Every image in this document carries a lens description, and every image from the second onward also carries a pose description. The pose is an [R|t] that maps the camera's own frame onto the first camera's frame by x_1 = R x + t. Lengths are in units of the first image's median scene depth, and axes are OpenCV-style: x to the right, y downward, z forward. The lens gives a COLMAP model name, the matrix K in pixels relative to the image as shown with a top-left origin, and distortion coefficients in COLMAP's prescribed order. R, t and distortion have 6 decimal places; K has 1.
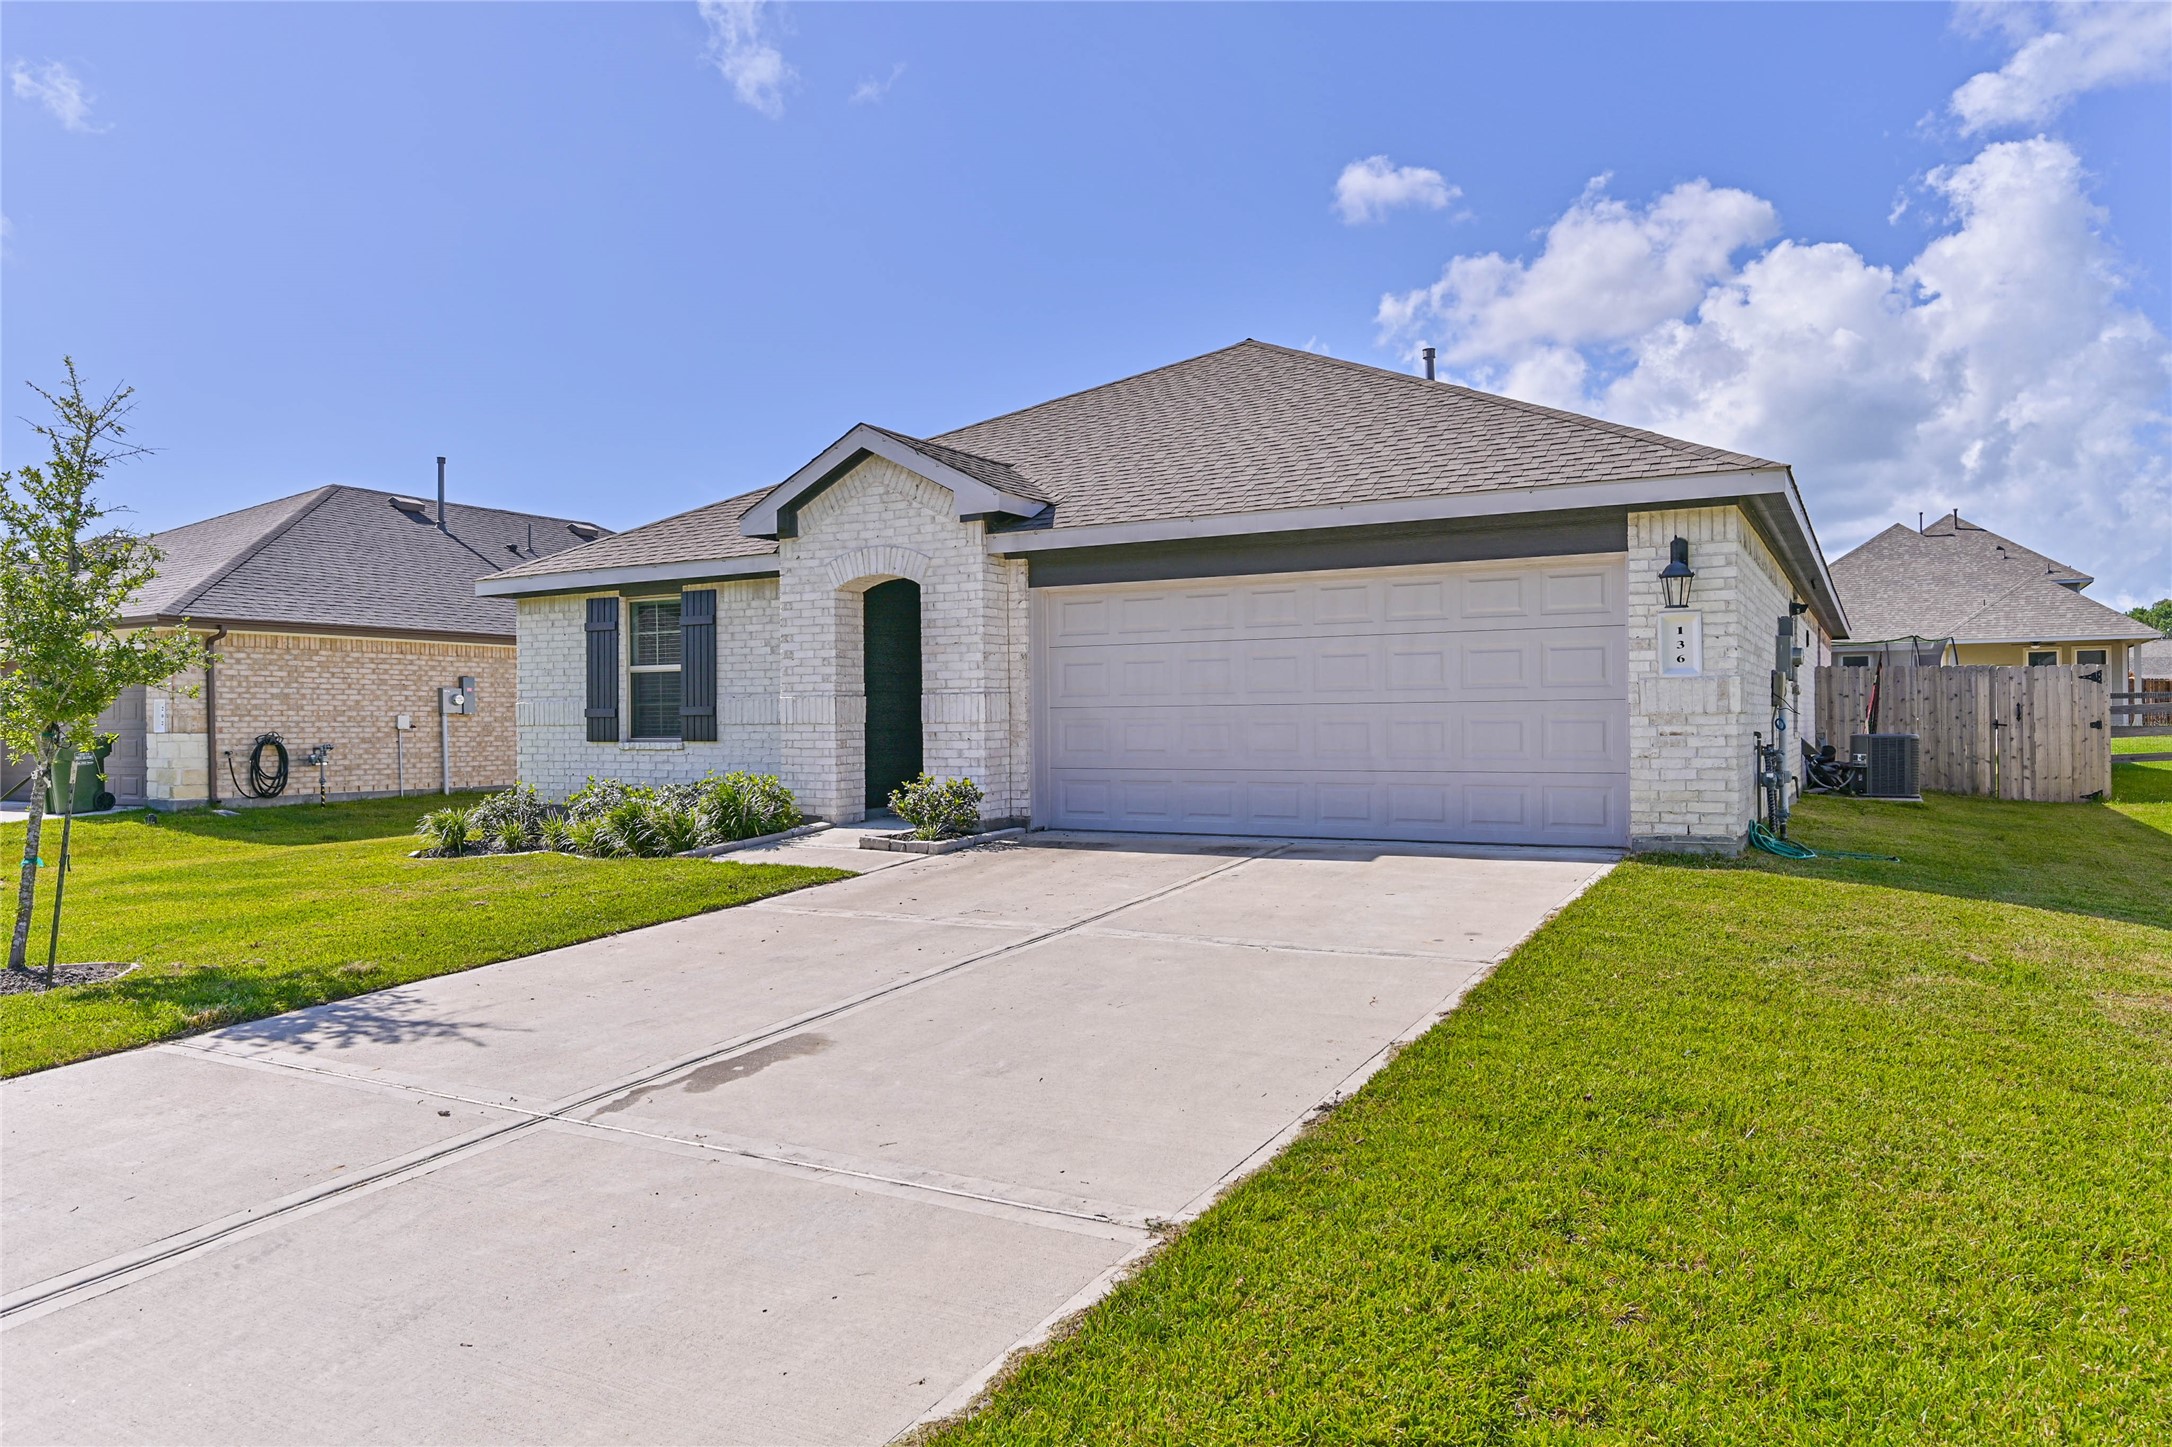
lens RADIAL K [[1383.4, 0, 1087.5], [0, 1383.4, 720.5], [0, 0, 1]] dist [0.000010, -0.000010]
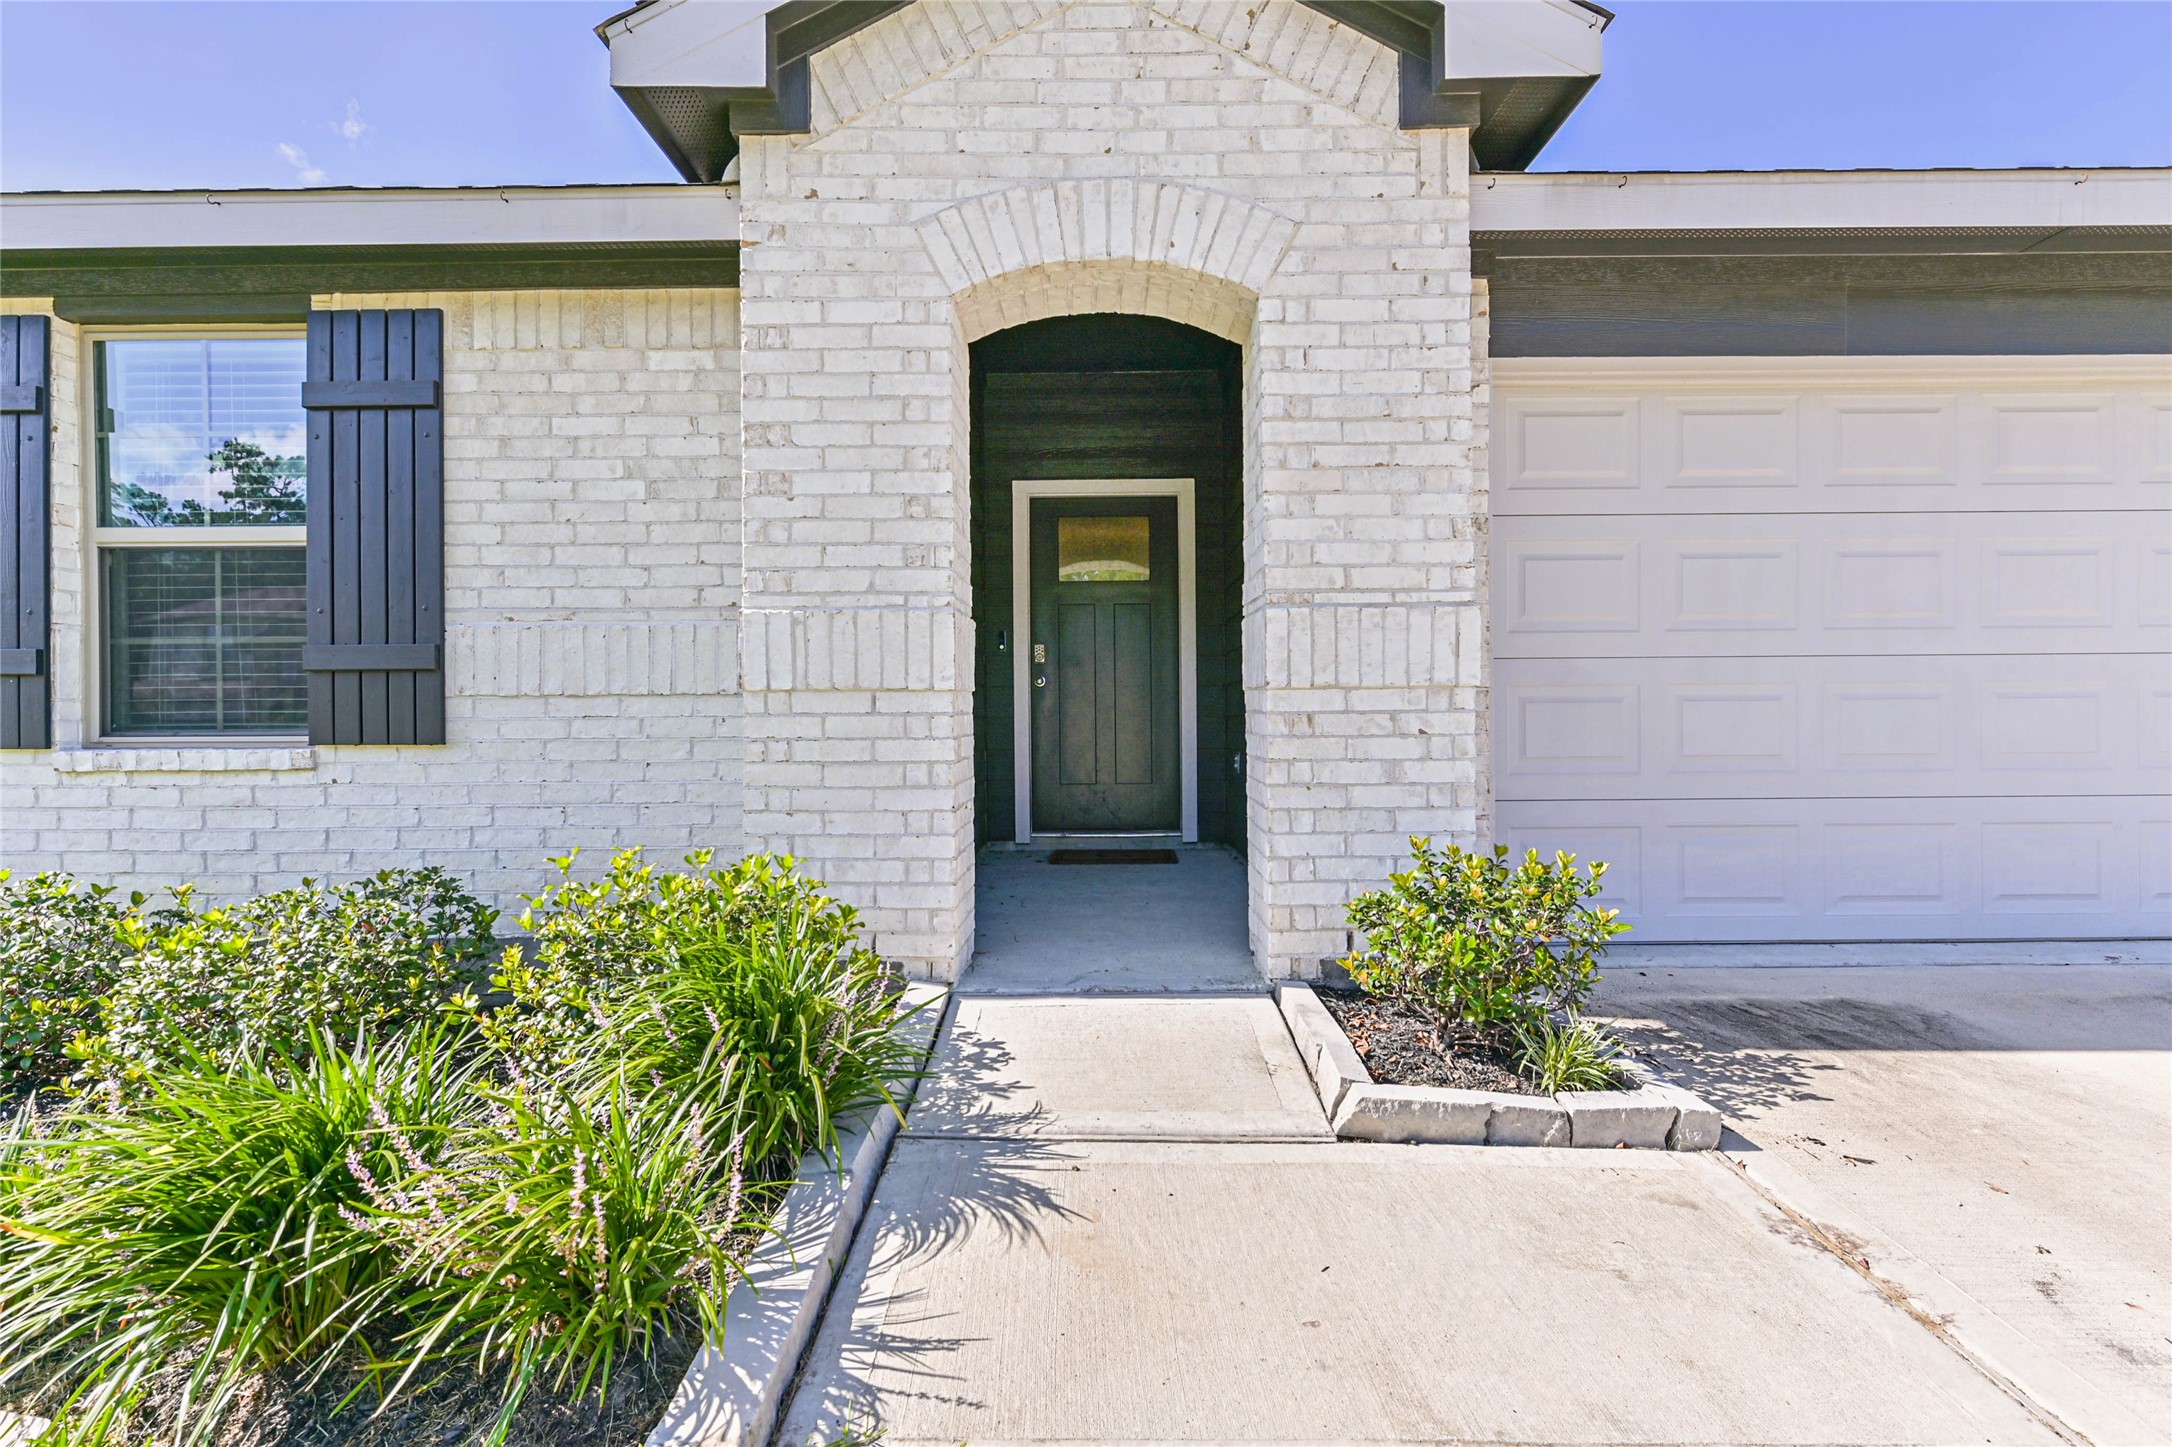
lens RADIAL K [[992.9, 0, 1084.1], [0, 992.9, 724.6], [0, 0, 1]] dist [0.002064, -0.000029]
pose [[0.874503, 0.000330, 0.485020, -0.272054], [-0.000812, 0.999999, 0.000783, 0.010641], [-0.485019, -0.001079, 0.874503, 0.767975]]
